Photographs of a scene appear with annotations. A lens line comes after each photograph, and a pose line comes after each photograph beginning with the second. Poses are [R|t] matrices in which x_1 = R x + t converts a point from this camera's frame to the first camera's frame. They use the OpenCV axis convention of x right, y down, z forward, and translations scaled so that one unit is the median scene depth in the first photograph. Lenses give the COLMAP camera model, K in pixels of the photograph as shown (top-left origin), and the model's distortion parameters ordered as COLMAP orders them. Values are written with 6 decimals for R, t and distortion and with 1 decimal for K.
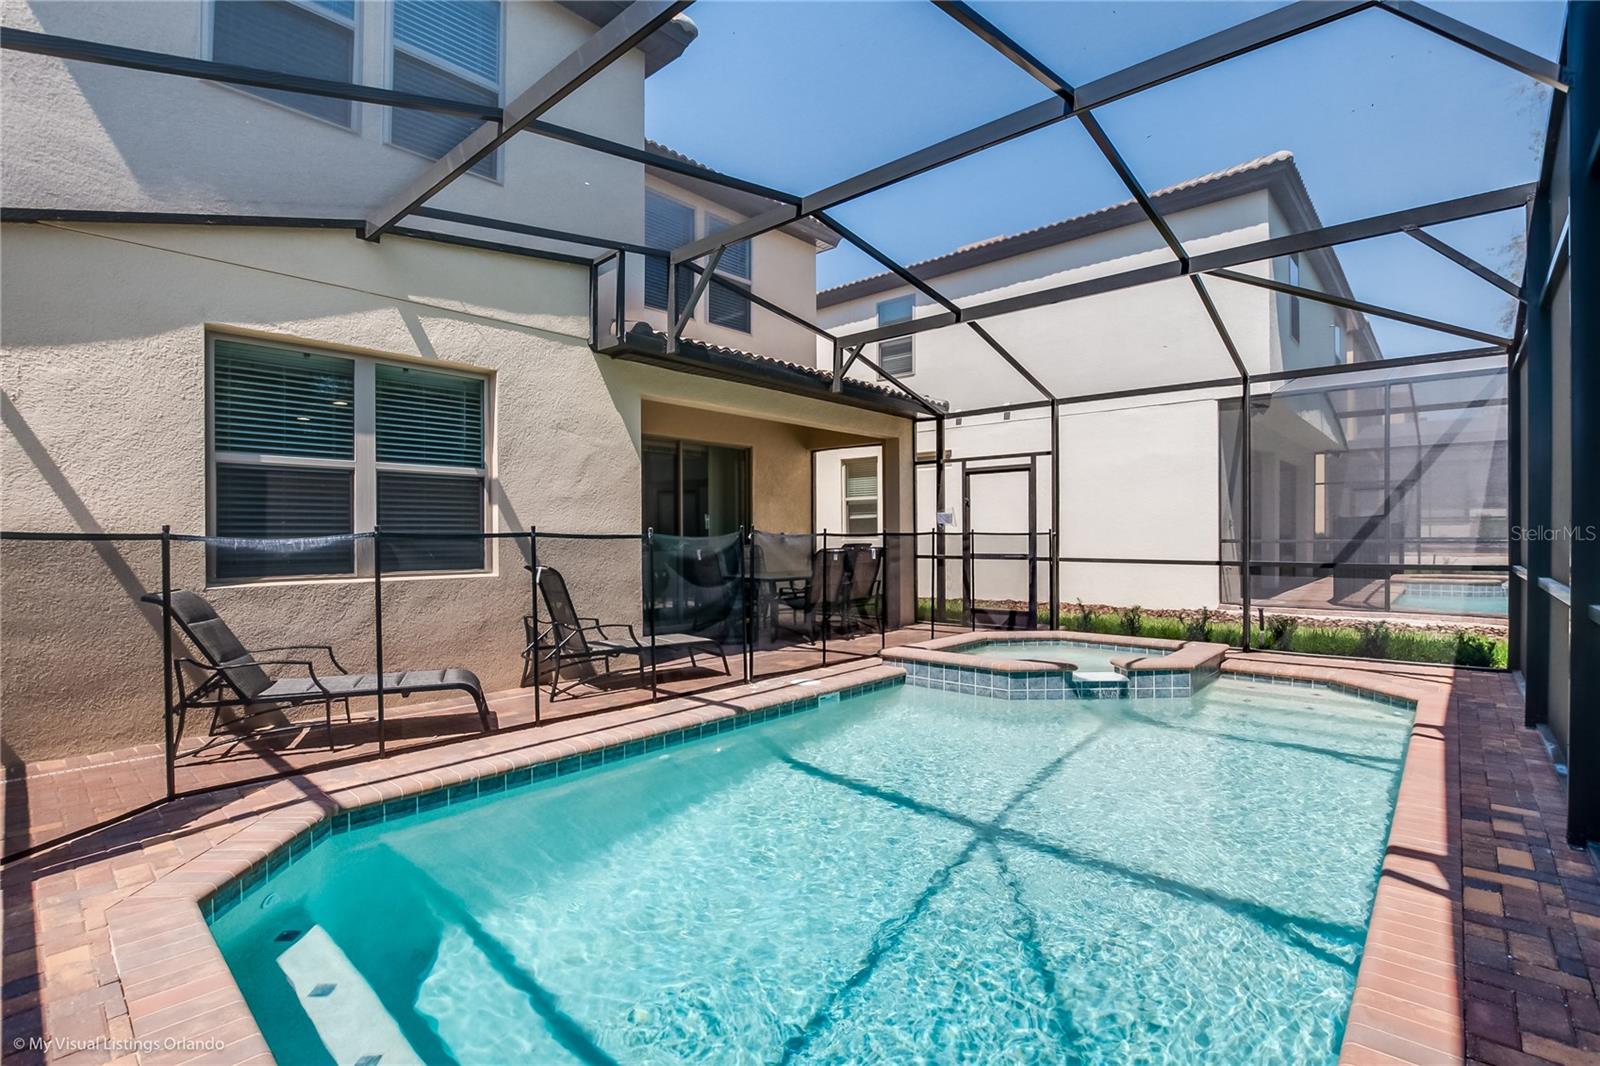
lens RADIAL K [[735.6, 0, 800.0], [0, 735.6, 533.0], [0, 0, 1]] dist [-0.025079, 0.000060]
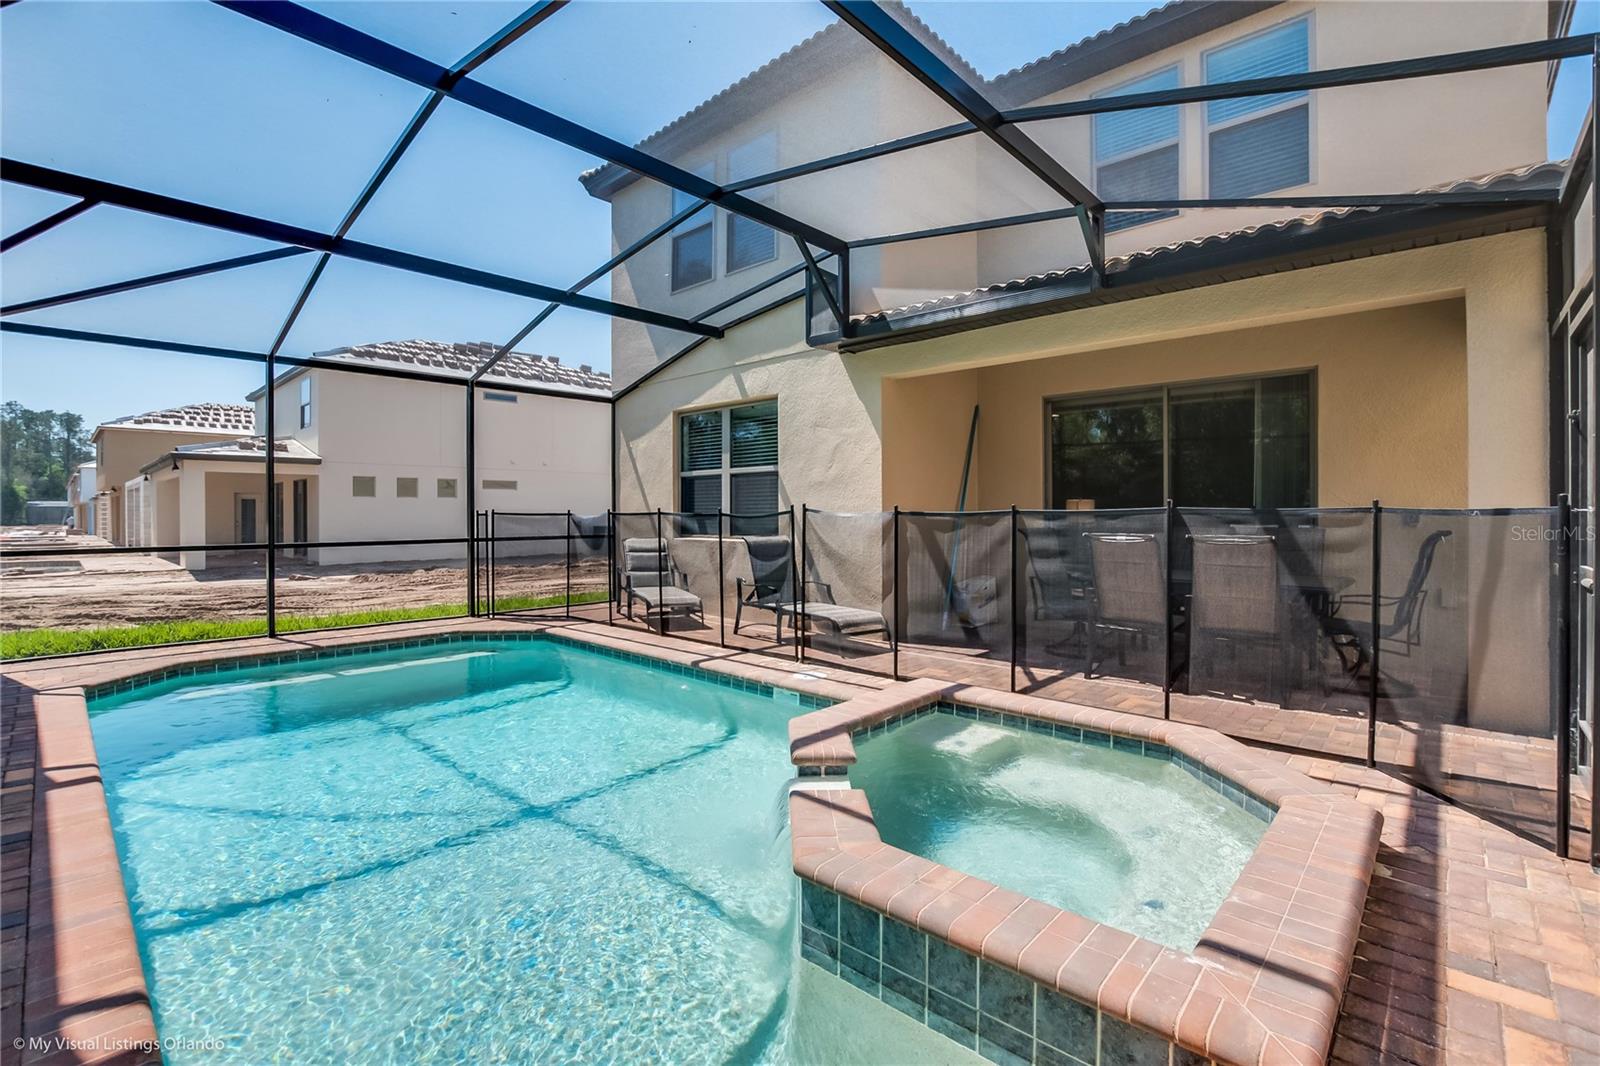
lens RADIAL K [[720.4, 0, 799.0], [0, 720.4, 504.9], [0, 0, 1]] dist [-0.029275, -0.000118]
pose [[-0.013093, -0.006480, -0.999893, 1.046369], [0.004261, 0.999970, -0.006536, -0.002898], [0.999905, -0.004347, -0.013065, 1.163618]]
